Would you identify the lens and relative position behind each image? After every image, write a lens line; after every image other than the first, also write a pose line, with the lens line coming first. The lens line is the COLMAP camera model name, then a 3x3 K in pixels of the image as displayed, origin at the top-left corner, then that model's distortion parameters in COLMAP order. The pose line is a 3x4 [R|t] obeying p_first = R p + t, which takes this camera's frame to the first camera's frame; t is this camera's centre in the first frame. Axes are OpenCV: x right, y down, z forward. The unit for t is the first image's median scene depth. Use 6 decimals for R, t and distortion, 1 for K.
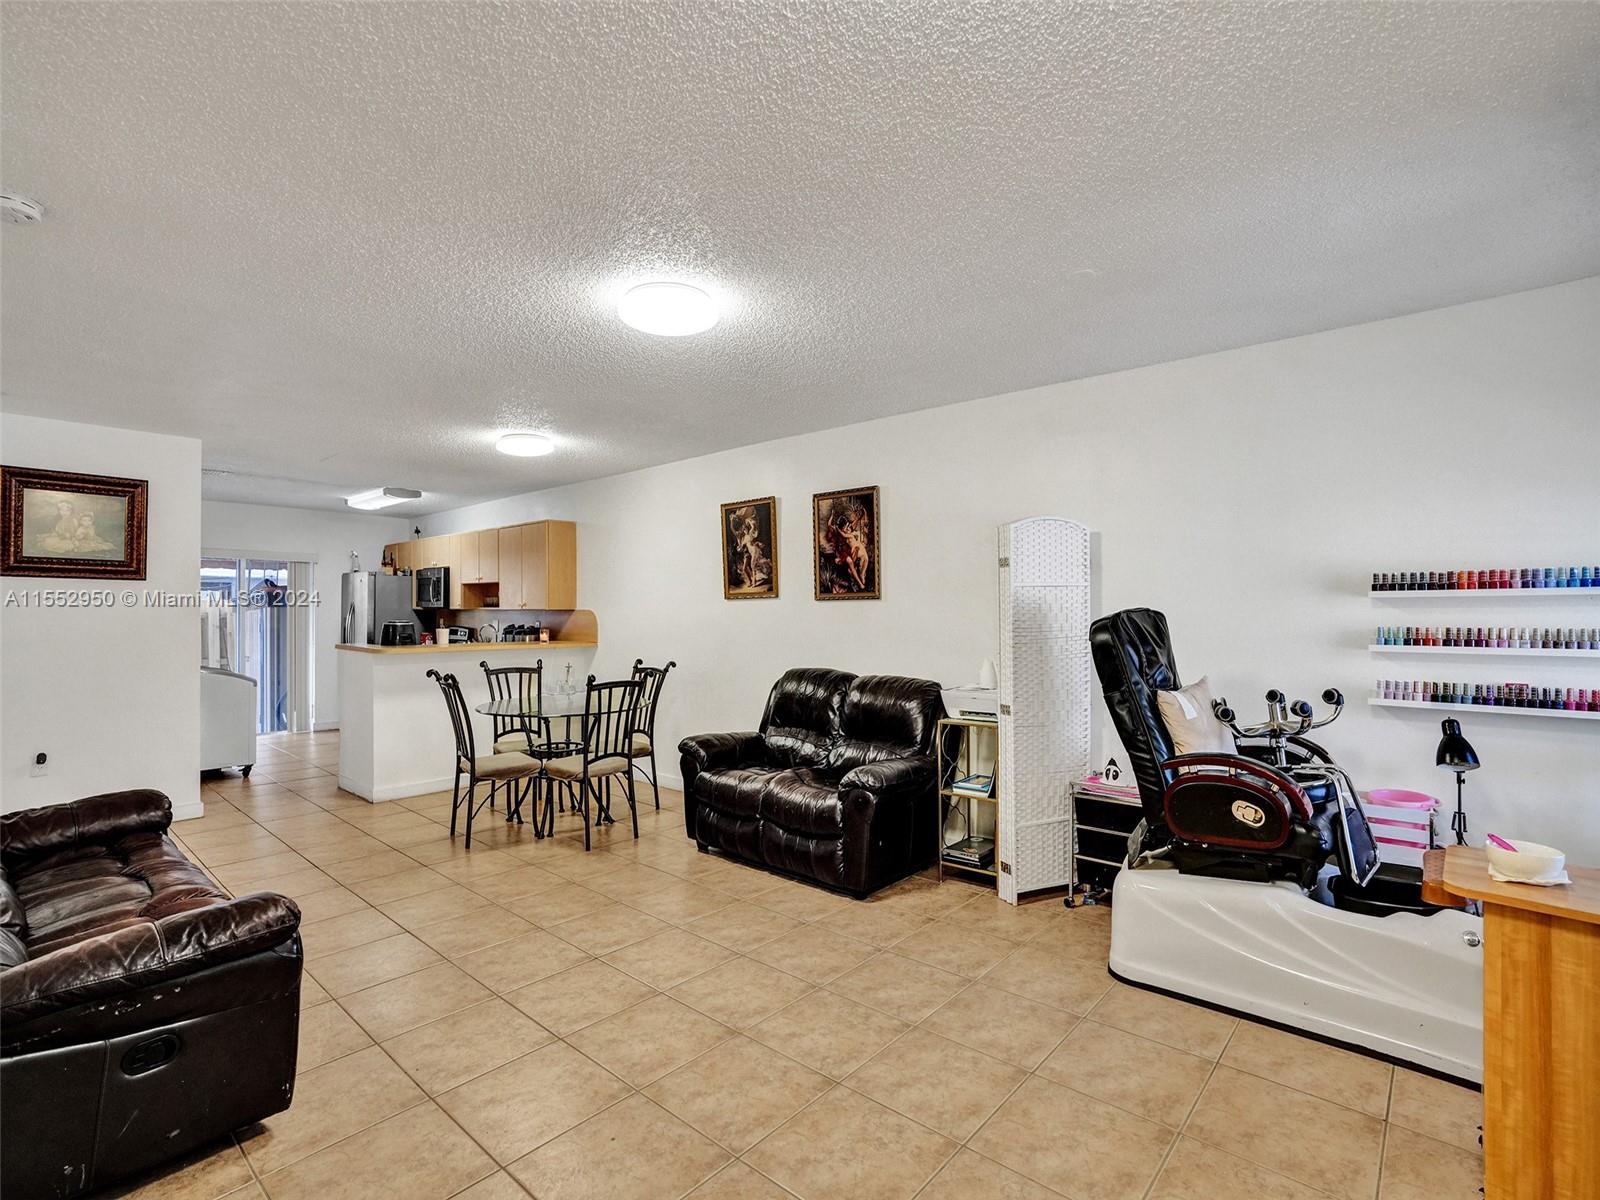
lens RADIAL K [[766.0, 0, 822.1], [0, 766.0, 592.0], [0, 0, 1]] dist [-0.061061, 0.023364]
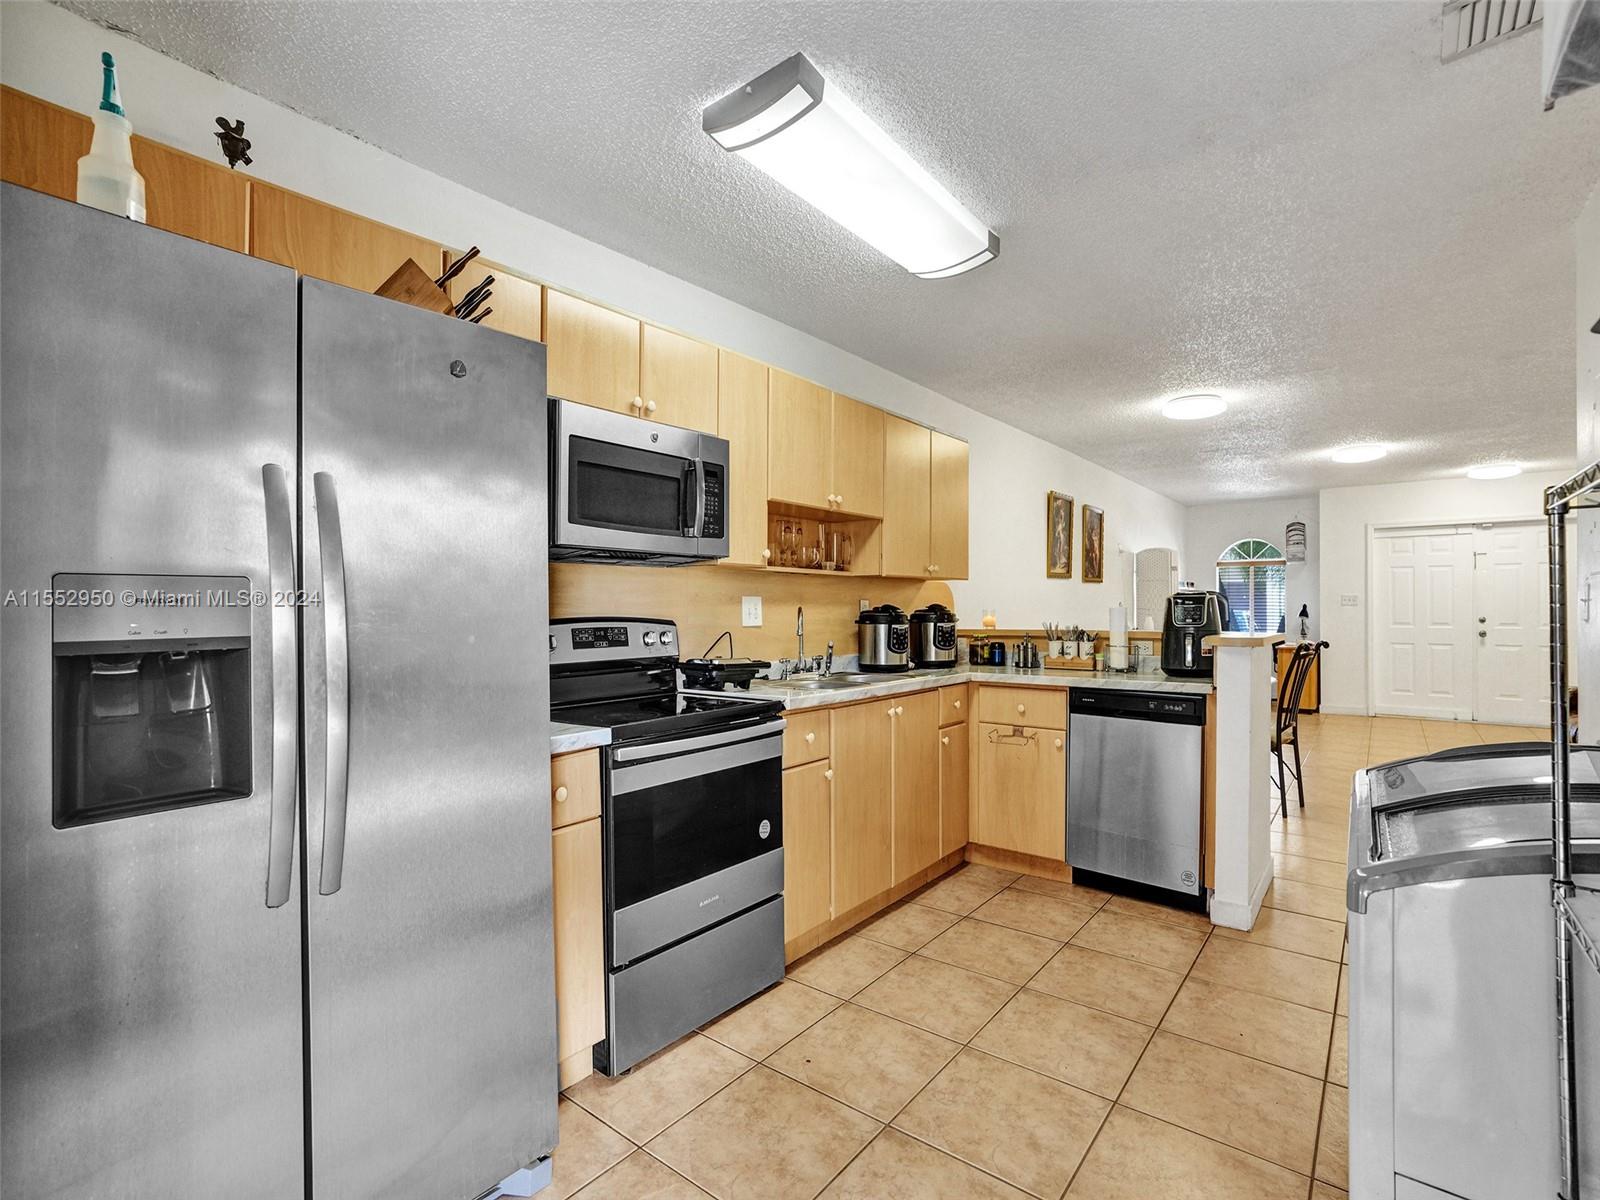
lens RADIAL K [[748.8, 0, 804.7], [0, 748.8, 606.1], [0, 0, 1]] dist [-0.012506, -0.000111]
pose [[-0.035973, -0.001048, 0.999352, -1.328623], [-0.021848, 0.999761, 0.000262, 0.064871], [-0.999114, -0.021825, -0.035988, 1.545983]]
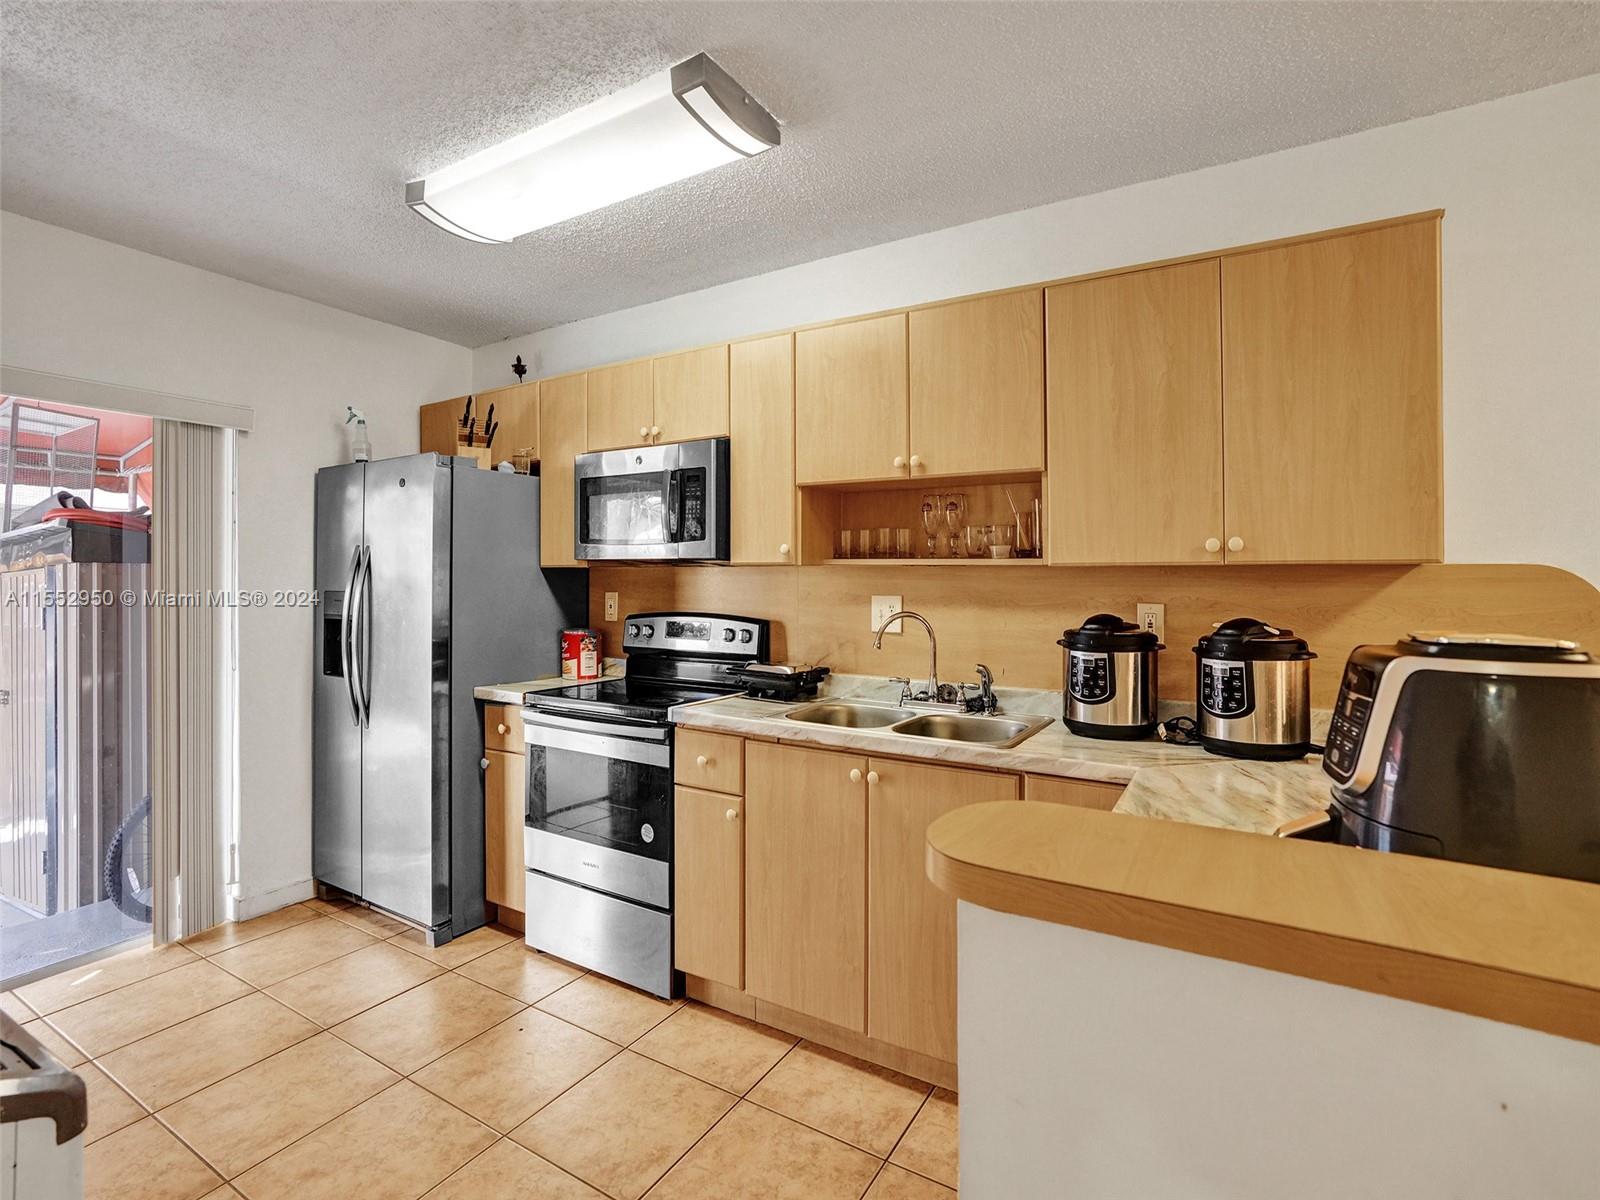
lens RADIAL K [[768.9, 0, 839.5], [0, 768.9, 568.3], [0, 0, 1]] dist [-0.049885, 0.019946]
pose [[0.982756, -0.000214, 0.184907, -0.810301], [-0.003566, 0.999791, 0.020110, 0.027837], [-0.184872, -0.020422, 0.982550, 1.045980]]
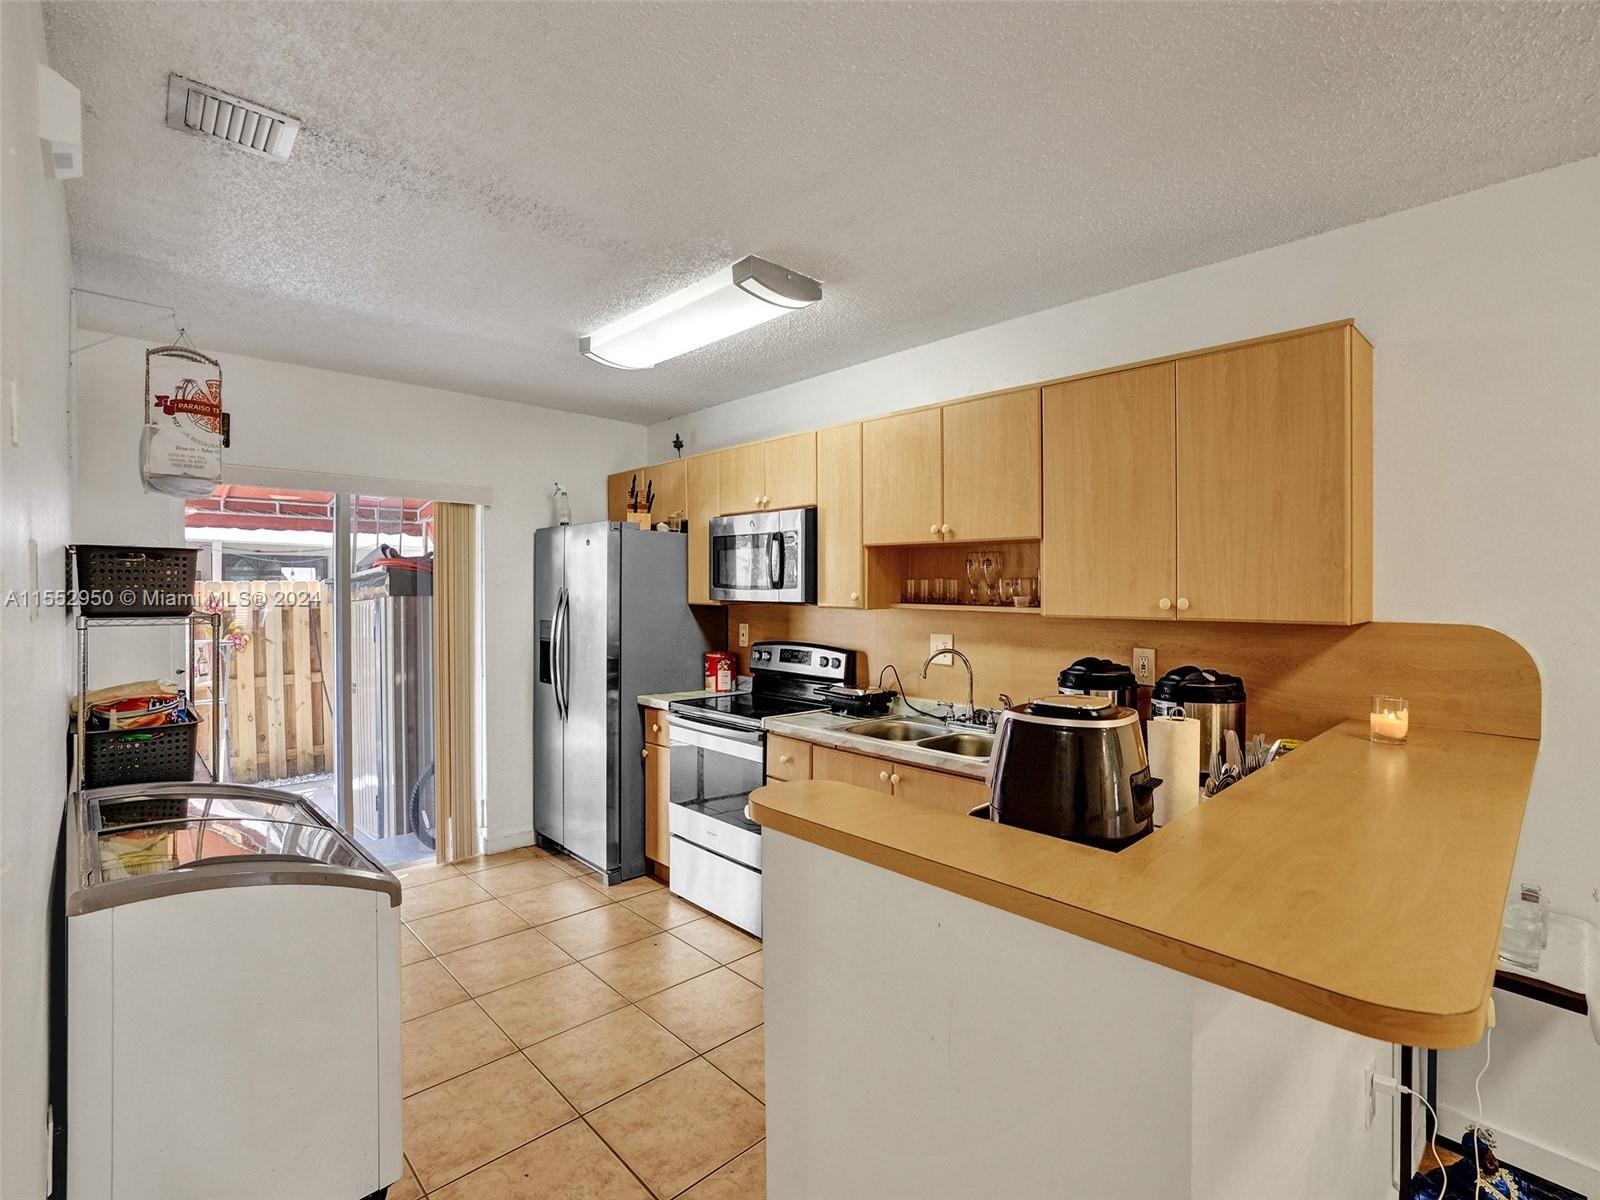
lens RADIAL K [[766.0, 0, 822.1], [0, 766.0, 592.0], [0, 0, 1]] dist [-0.061061, 0.023364]
pose [[0.995858, 0.002819, -0.090876, -0.719924], [0.000100, 0.999484, 0.032109, 0.001435], [0.090920, -0.031985, 0.995344, 0.916381]]
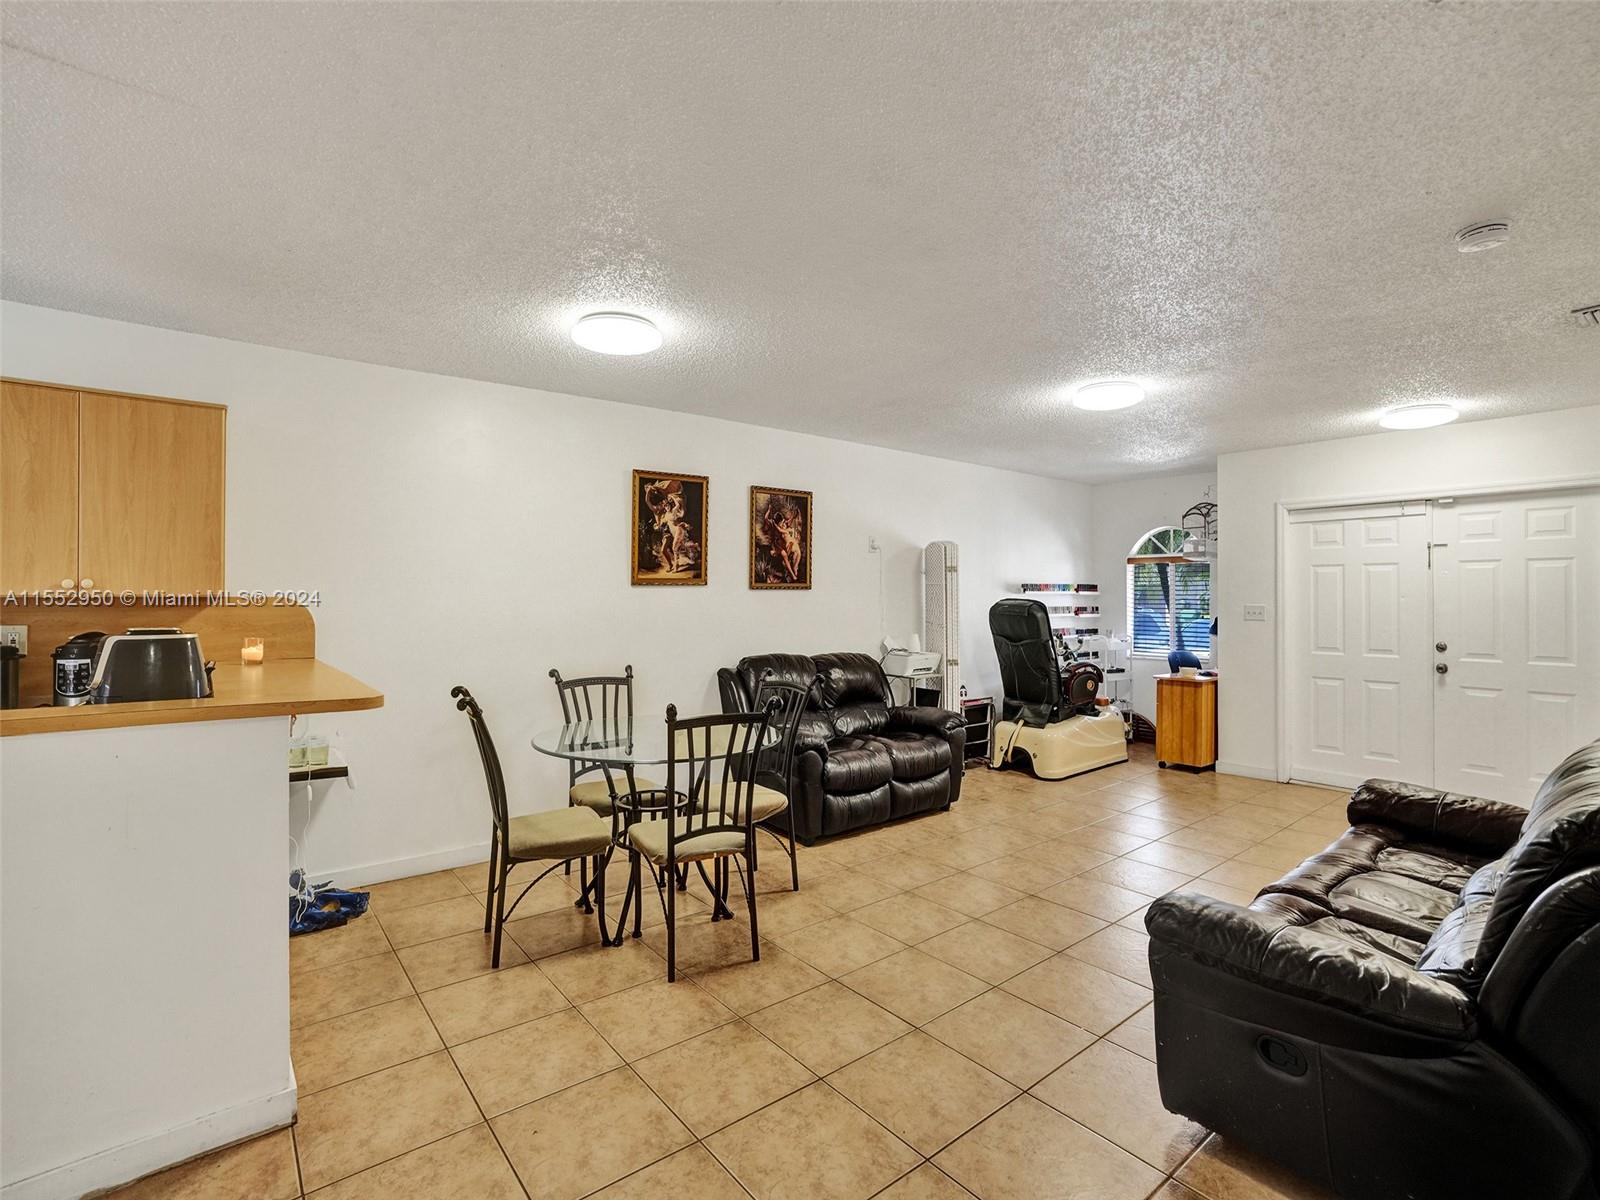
lens RADIAL K [[747.5, 0, 785.1], [0, 747.5, 587.7], [0, 0, 1]] dist [-0.057422, 0.022469]
pose [[0.204316, 0.013266, 0.978815, -0.975992], [-0.027751, 0.999585, -0.007755, 0.015383], [-0.978511, -0.025578, 0.204600, 0.748965]]
